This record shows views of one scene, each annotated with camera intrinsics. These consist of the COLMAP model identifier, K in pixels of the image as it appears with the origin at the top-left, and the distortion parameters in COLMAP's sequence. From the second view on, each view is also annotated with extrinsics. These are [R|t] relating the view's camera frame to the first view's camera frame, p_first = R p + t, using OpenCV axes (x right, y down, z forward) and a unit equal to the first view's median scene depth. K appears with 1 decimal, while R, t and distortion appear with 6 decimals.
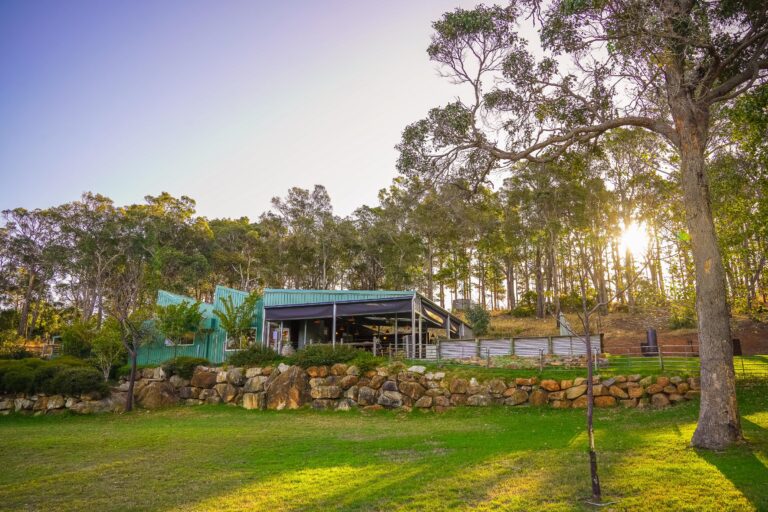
lens RADIAL K [[542.2, 0, 384.0], [0, 542.2, 256.0], [0, 0, 1]] dist [-0.135028, 0.101135]
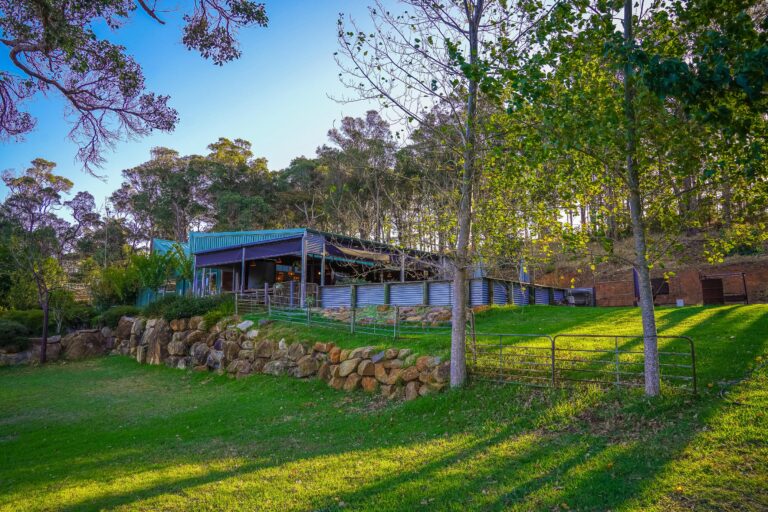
lens RADIAL K [[542.2, 0, 384.0], [0, 542.2, 256.0], [0, 0, 1]] dist [-0.135028, 0.101135]
pose [[0.944542, -0.042383, -0.325643, 0.474768], [0.085673, 0.989099, 0.119763, 0.018000], [0.317018, -0.141020, 0.937877, 0.257949]]
